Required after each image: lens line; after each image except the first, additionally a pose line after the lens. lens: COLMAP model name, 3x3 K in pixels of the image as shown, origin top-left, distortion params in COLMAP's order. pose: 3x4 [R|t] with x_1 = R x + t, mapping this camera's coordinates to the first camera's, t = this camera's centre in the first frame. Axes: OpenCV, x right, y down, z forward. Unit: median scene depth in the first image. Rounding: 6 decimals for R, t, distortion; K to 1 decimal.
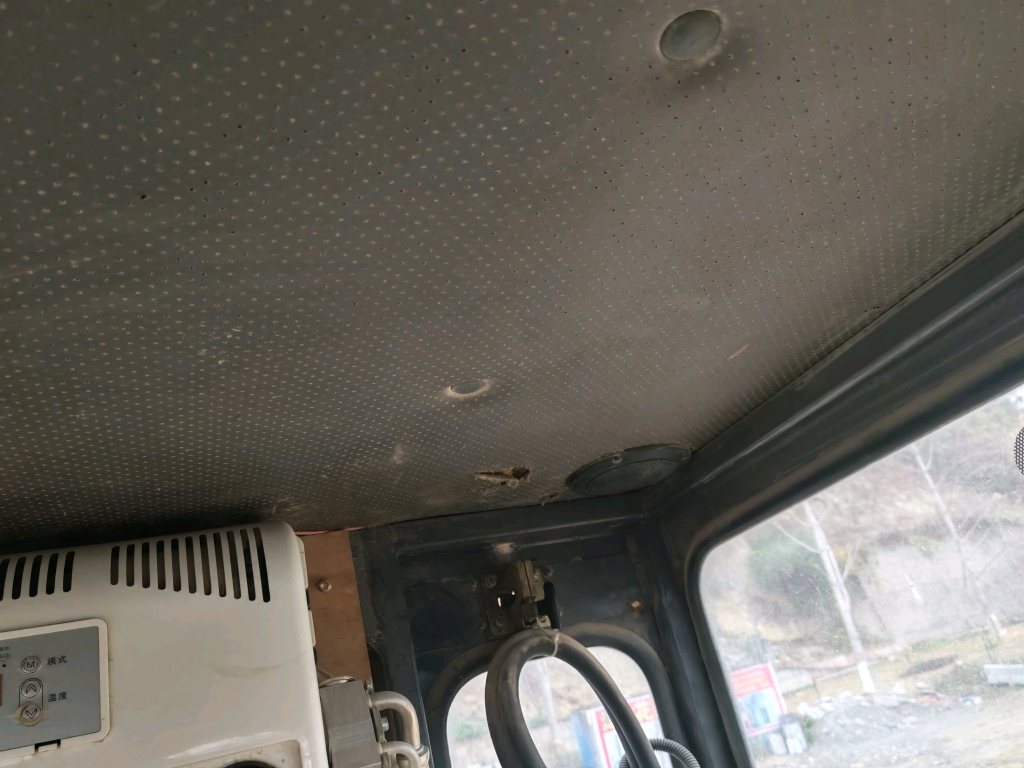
lens RADIAL K [[820.6, 0, 510.6], [0, 820.6, 371.1], [0, 0, 1]] dist [0.007824, 0.003220]
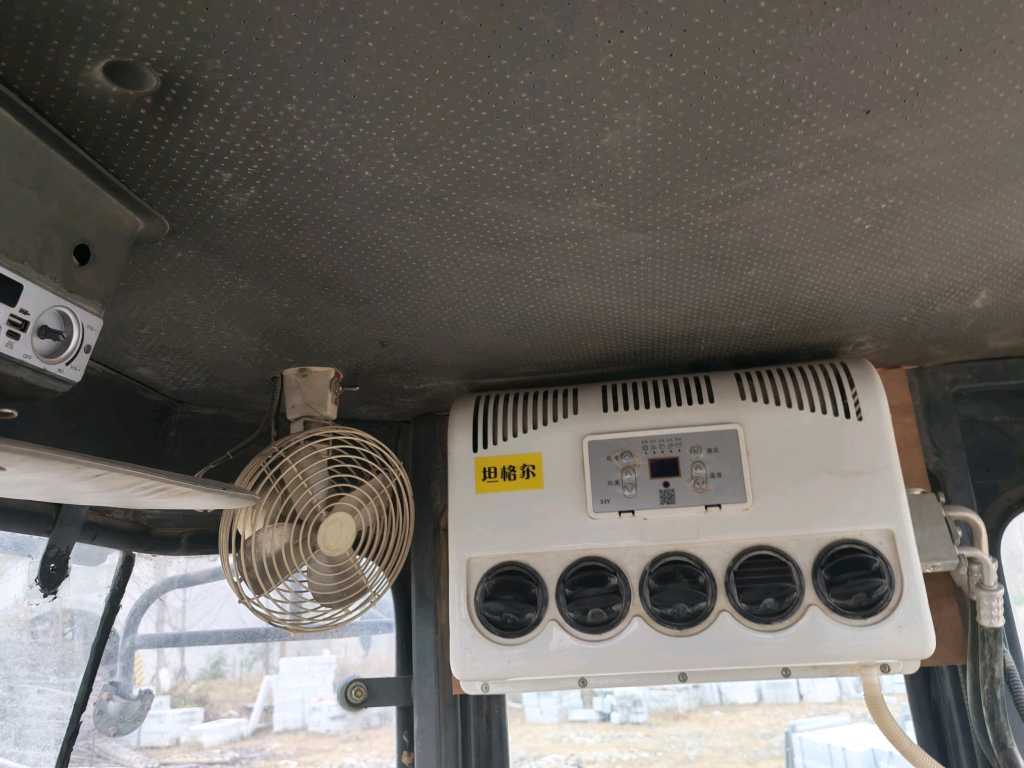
lens RADIAL K [[820.6, 0, 510.6], [0, 820.6, 371.1], [0, 0, 1]] dist [0.007824, 0.003220]
pose [[0.866488, 0.025183, -0.498562, -0.131241], [0.064912, 0.984563, 0.162547, -0.023094], [0.494959, -0.173208, 0.851478, -0.268149]]
